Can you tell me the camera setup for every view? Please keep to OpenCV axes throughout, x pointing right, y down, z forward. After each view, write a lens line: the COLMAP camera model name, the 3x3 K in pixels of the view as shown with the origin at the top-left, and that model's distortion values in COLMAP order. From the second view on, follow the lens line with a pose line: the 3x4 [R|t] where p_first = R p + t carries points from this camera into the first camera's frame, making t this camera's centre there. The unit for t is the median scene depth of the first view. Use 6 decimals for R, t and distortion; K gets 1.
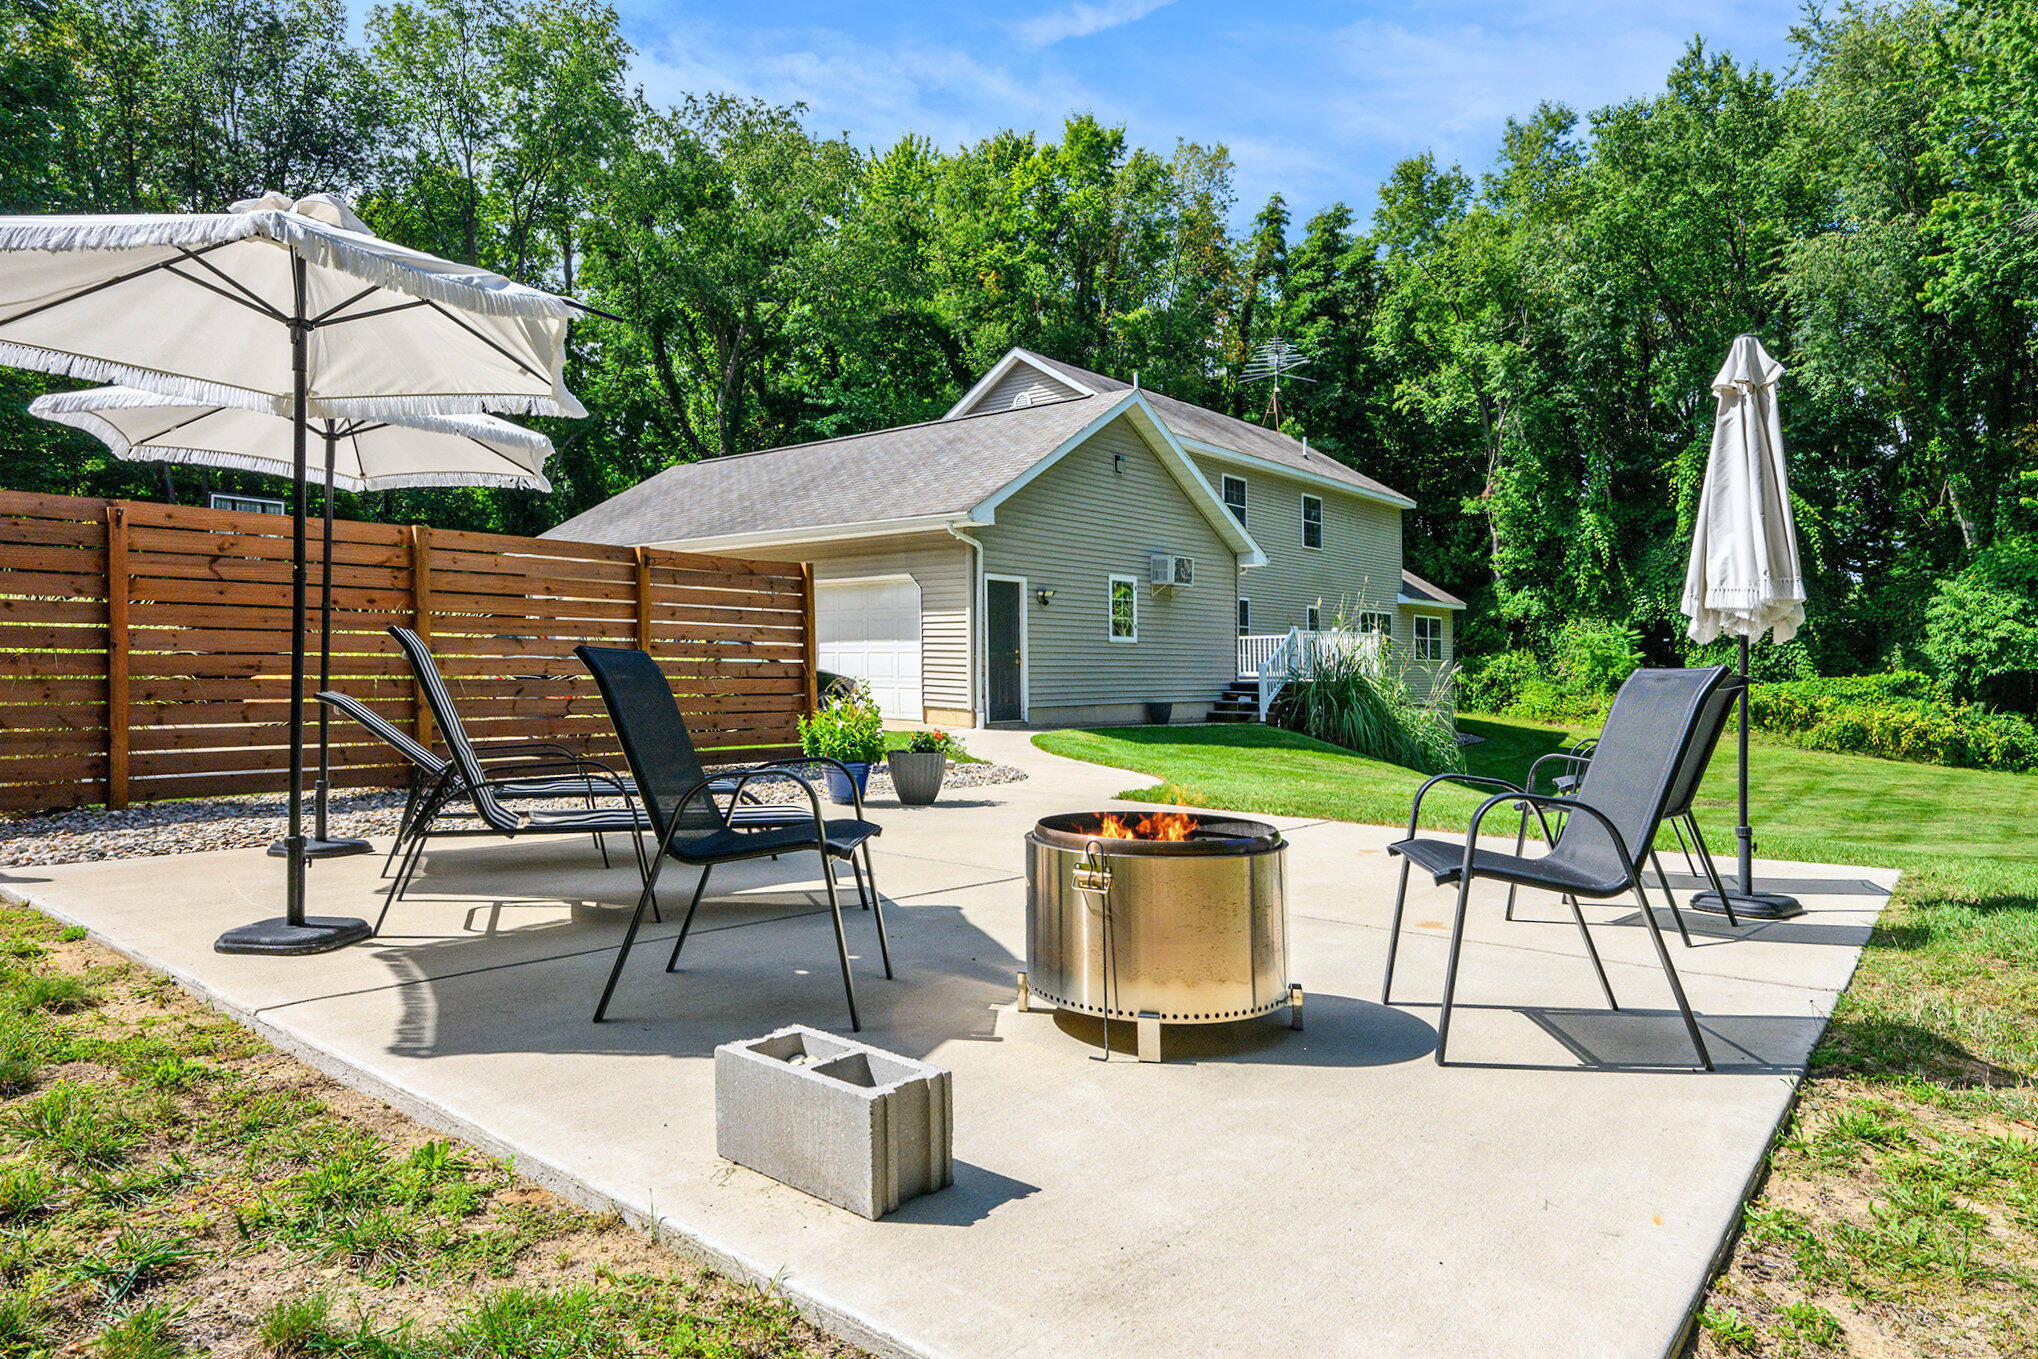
lens RADIAL K [[1230.6, 0, 1019.0], [0, 1230.6, 679.5], [0, 0, 1]] dist [-0.035326, 0.001047]
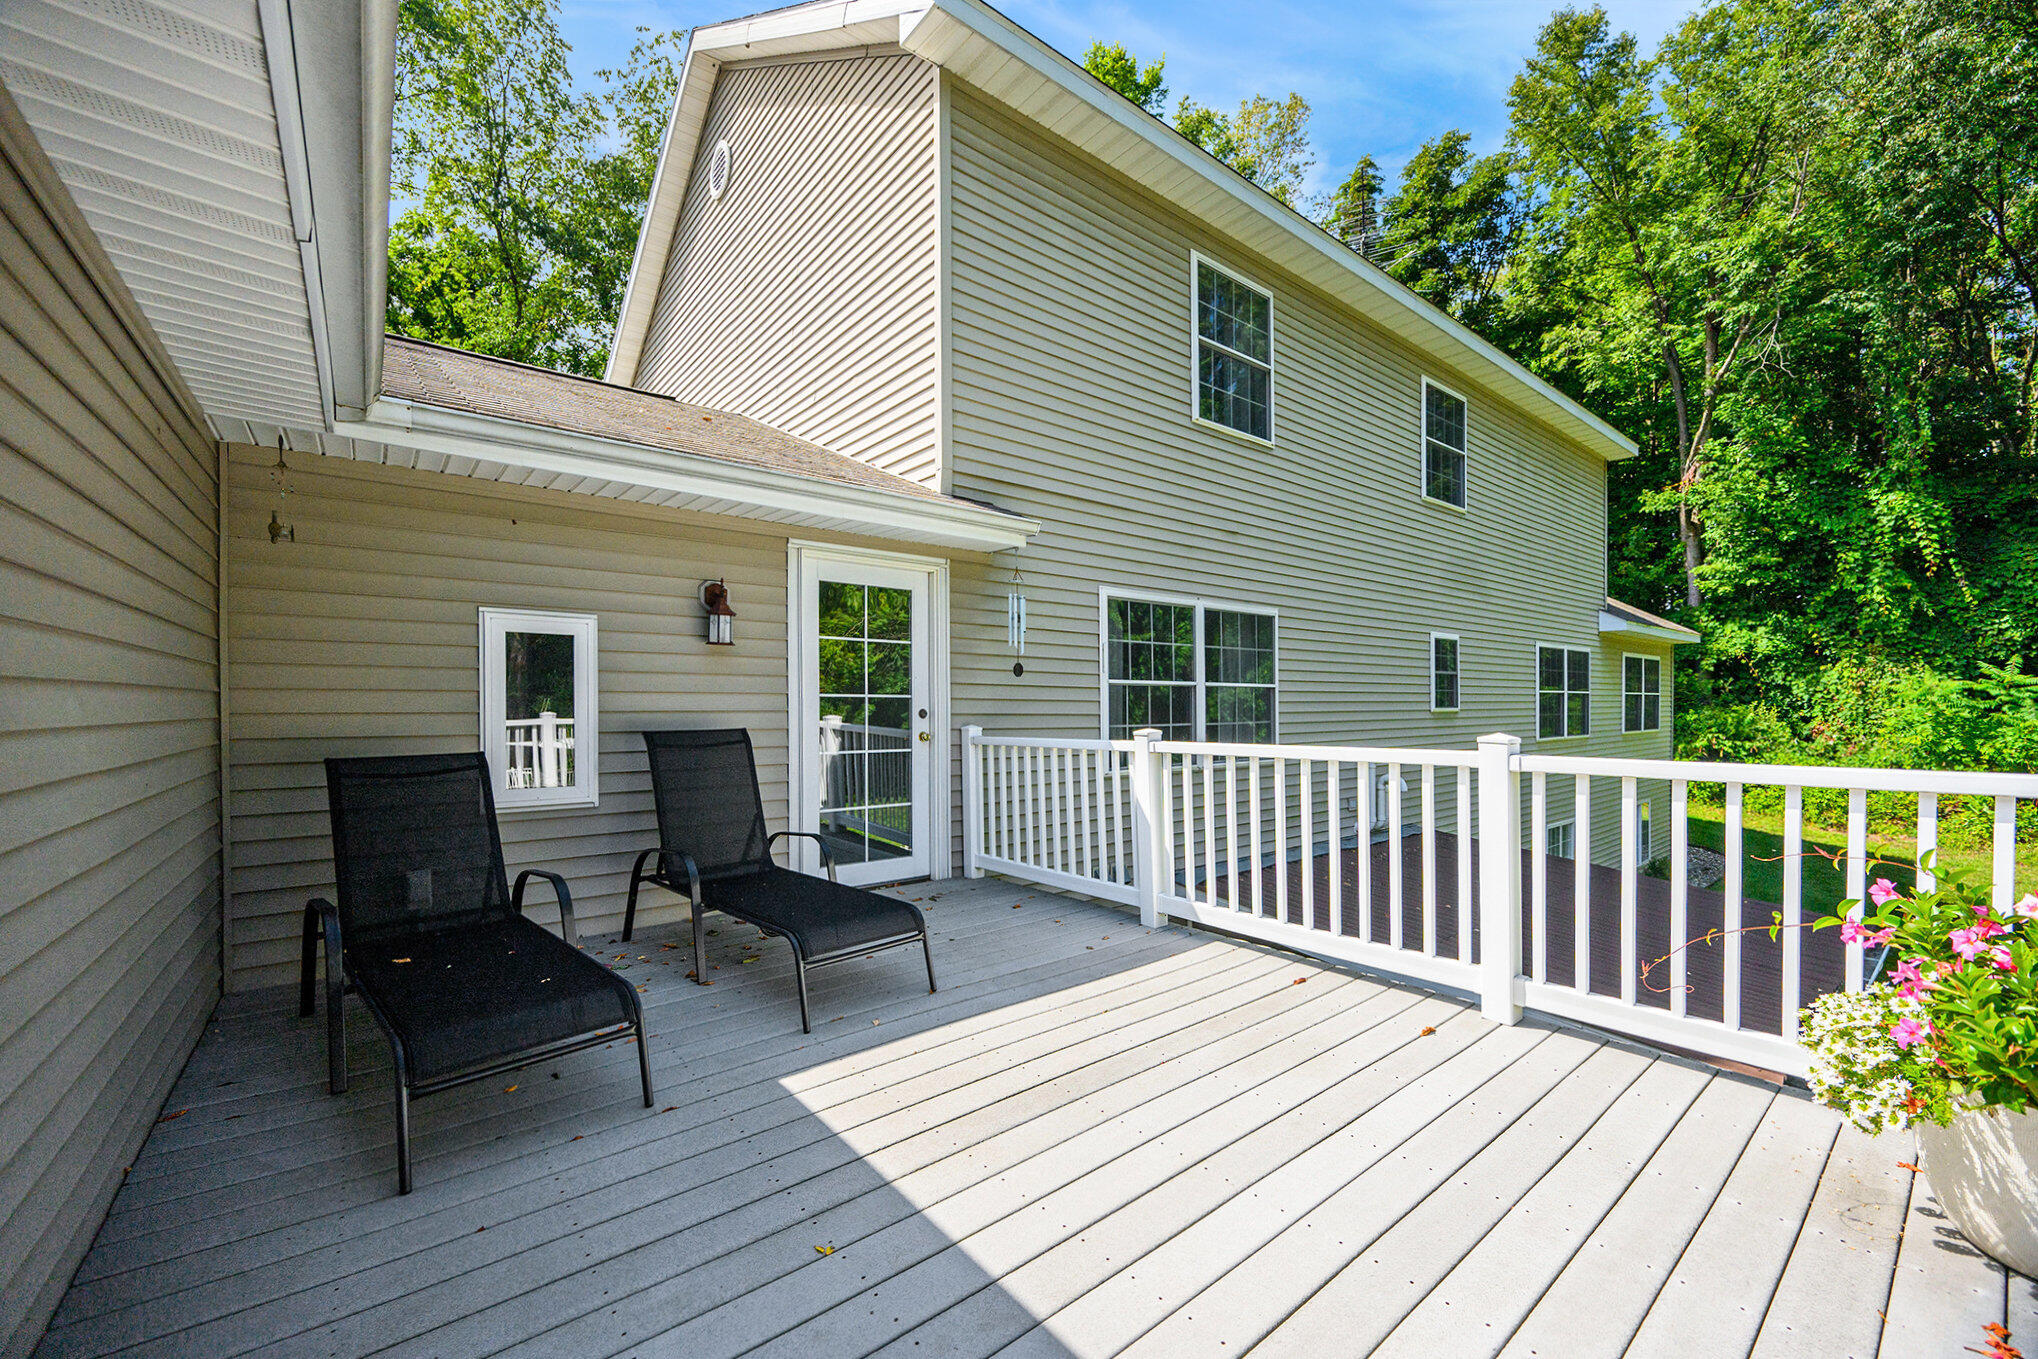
lens RADIAL K [[793.9, 0, 1019.0], [0, 793.9, 679.5], [0, 0, 1]] dist [0.001037, 0.000172]
pose [[0.974664, -0.004934, -0.223621, 0.117779], [-0.001421, 0.999600, -0.028247, -0.025848], [0.223671, 0.027849, 0.974267, 0.509582]]
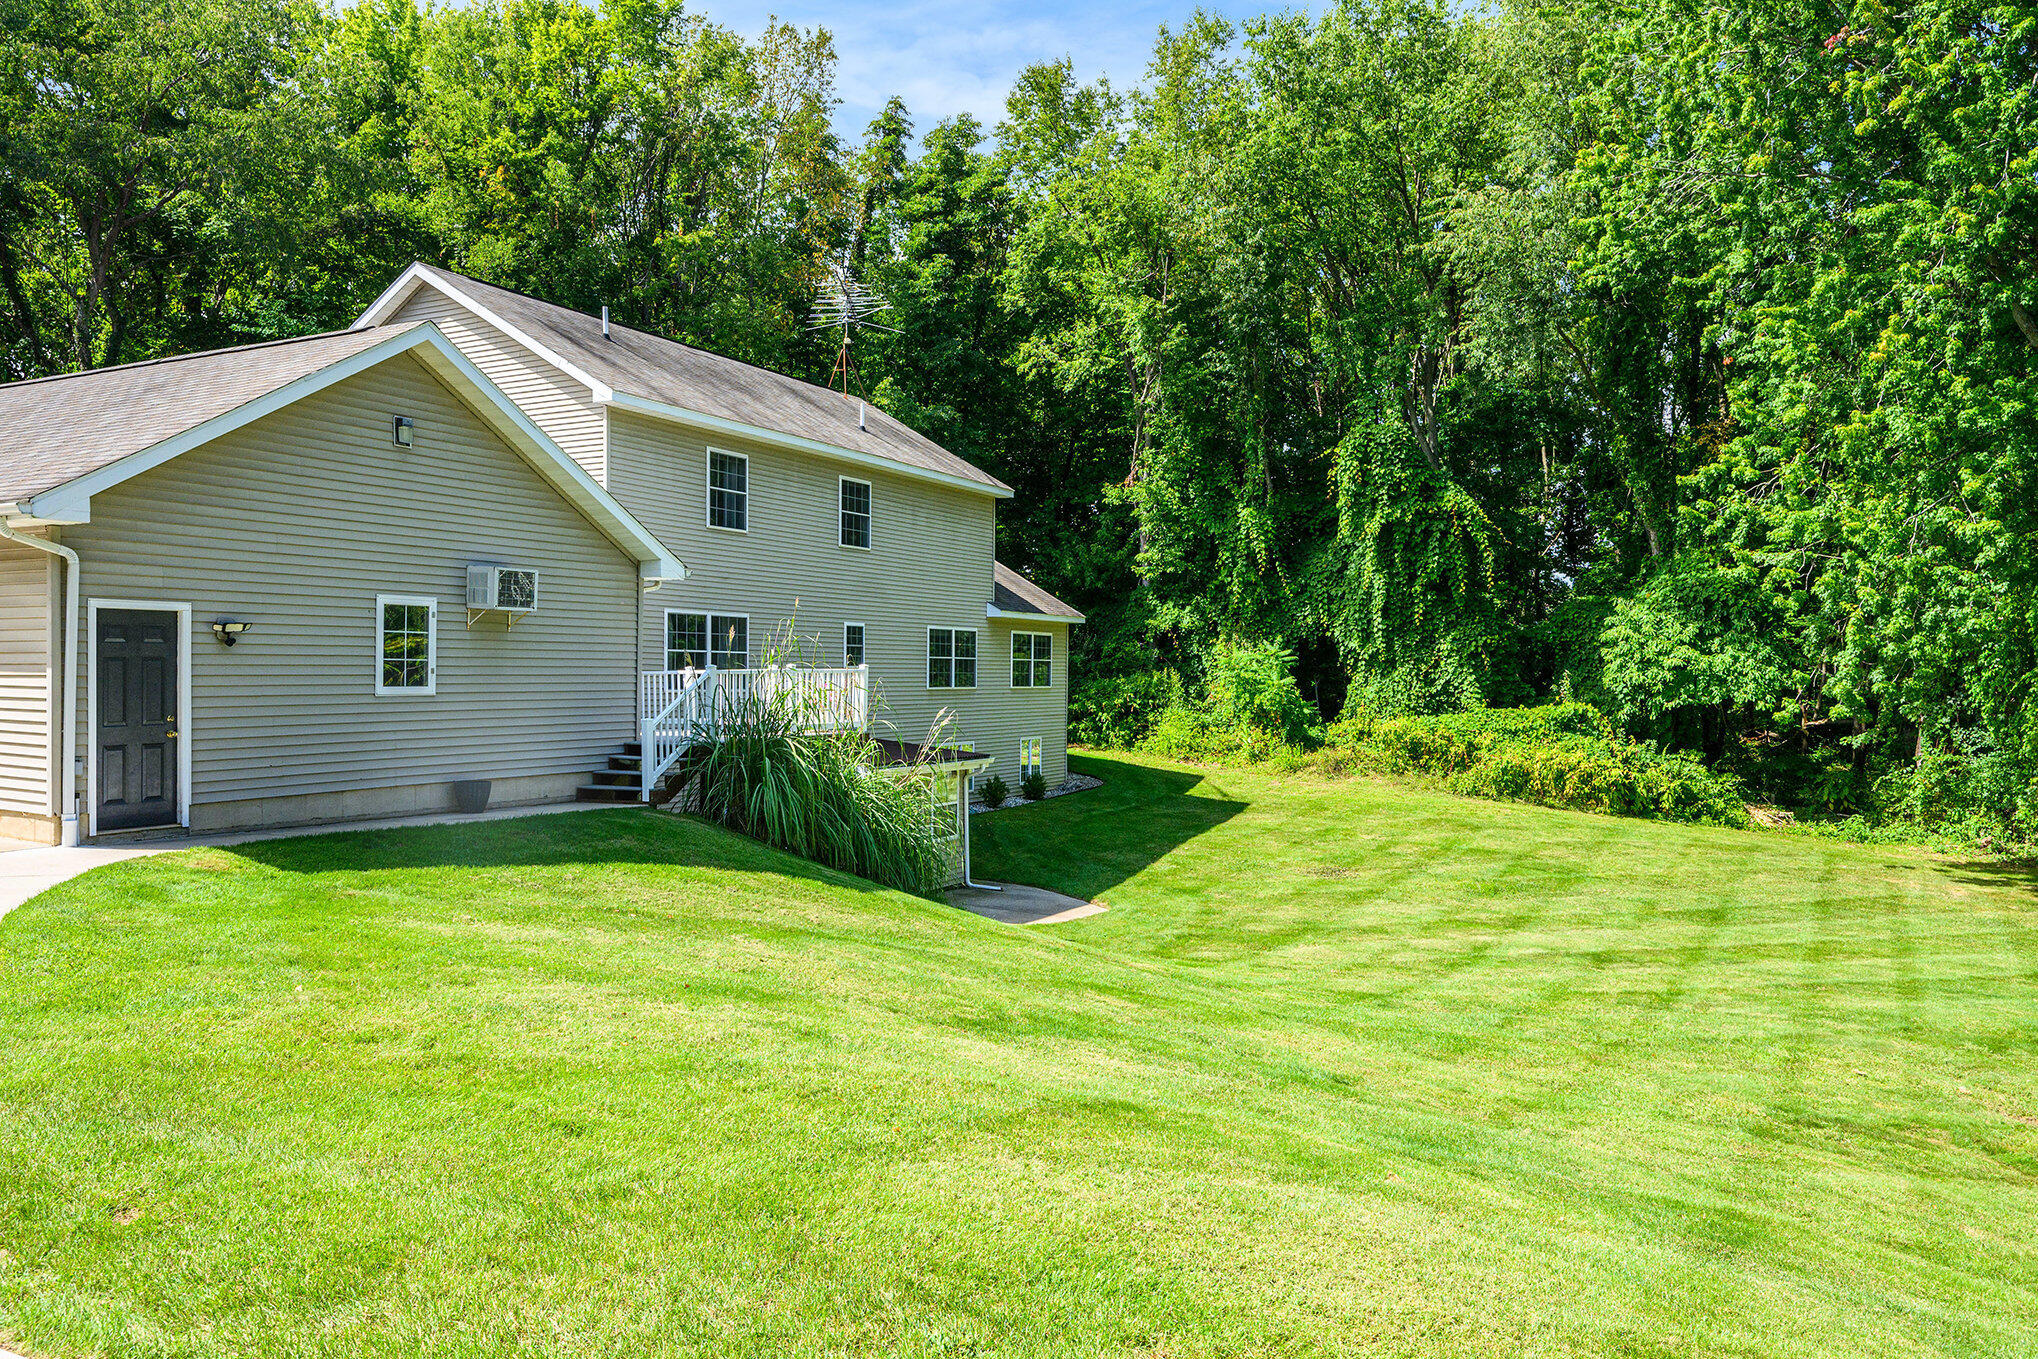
lens RADIAL K [[1433.0, 0, 1019.0], [0, 1433.0, 679.5], [0, 0, 1]] dist [0.007707, -0.094984]
pose [[0.979792, 0.006918, 0.199899, 0.124755], [-0.007517, 0.999969, 0.002238, -0.020226], [-0.199877, -0.003696, 0.979814, 0.070118]]
